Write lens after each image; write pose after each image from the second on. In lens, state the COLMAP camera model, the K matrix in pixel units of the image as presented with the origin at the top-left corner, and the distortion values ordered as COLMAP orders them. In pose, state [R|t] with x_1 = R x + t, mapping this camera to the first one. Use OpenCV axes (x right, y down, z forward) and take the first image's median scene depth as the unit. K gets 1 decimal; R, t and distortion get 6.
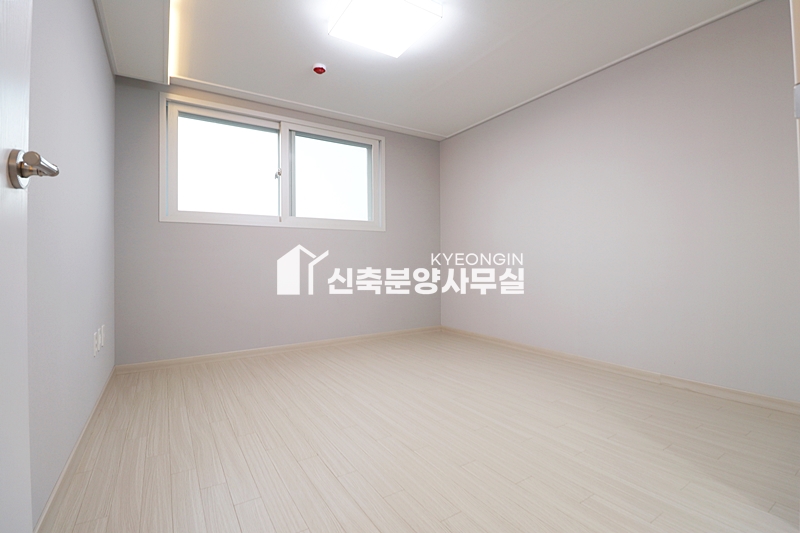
lens RADIAL K [[376.5, 0, 397.4], [0, 376.5, 272.1], [0, 0, 1]] dist [-0.001297, -0.000141]
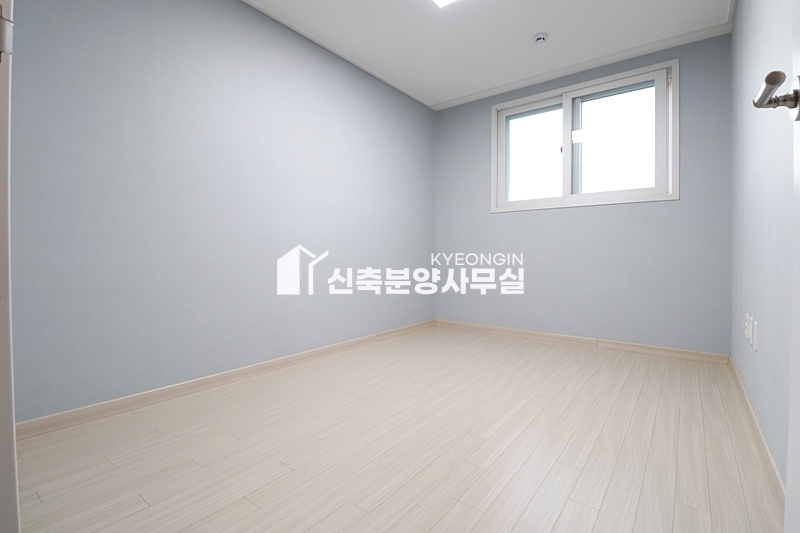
lens RADIAL K [[376.5, 0, 410.4], [0, 376.5, 250.2], [0, 0, 1]] dist [-0.001297, -0.000141]
pose [[0.379533, -0.003025, -0.925173, 0.400742], [0.012569, 0.999919, 0.001886, -0.023019], [0.925093, -0.012344, 0.379540, 0.299174]]
